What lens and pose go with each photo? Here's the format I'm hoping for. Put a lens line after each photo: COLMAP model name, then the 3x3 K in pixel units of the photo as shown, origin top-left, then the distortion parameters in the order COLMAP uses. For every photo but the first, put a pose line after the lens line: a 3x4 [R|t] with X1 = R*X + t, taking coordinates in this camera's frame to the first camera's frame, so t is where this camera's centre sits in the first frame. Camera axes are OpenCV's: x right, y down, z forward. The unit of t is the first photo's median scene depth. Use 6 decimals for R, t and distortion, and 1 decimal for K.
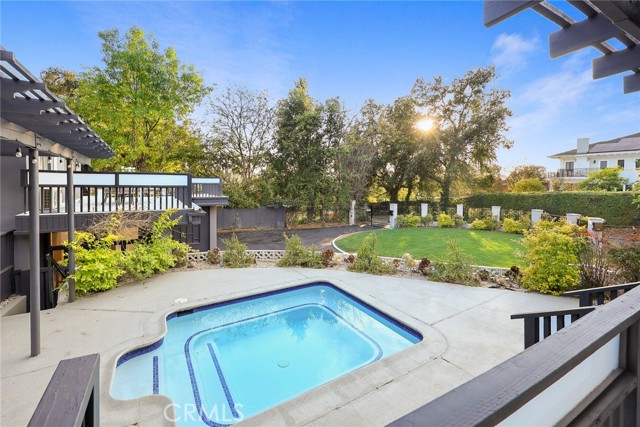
lens RADIAL K [[286.1, 0, 312.1], [0, 286.1, 180.1], [0, 0, 1]] dist [0.000026, 0.000127]
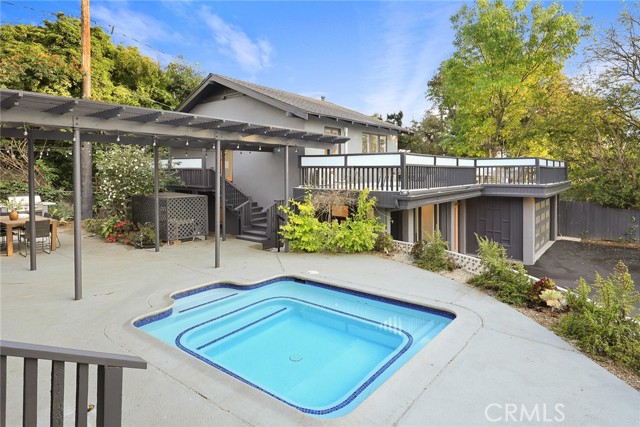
lens RADIAL K [[346.7, 0, 321.4], [0, 346.7, 174.1], [0, 0, 1]] dist [-0.000833, -0.000100]
pose [[0.397312, 0.000186, -0.917683, 0.513057], [0.013577, 0.999889, 0.006081, 0.040160], [0.917583, -0.014875, 0.397266, 0.378039]]
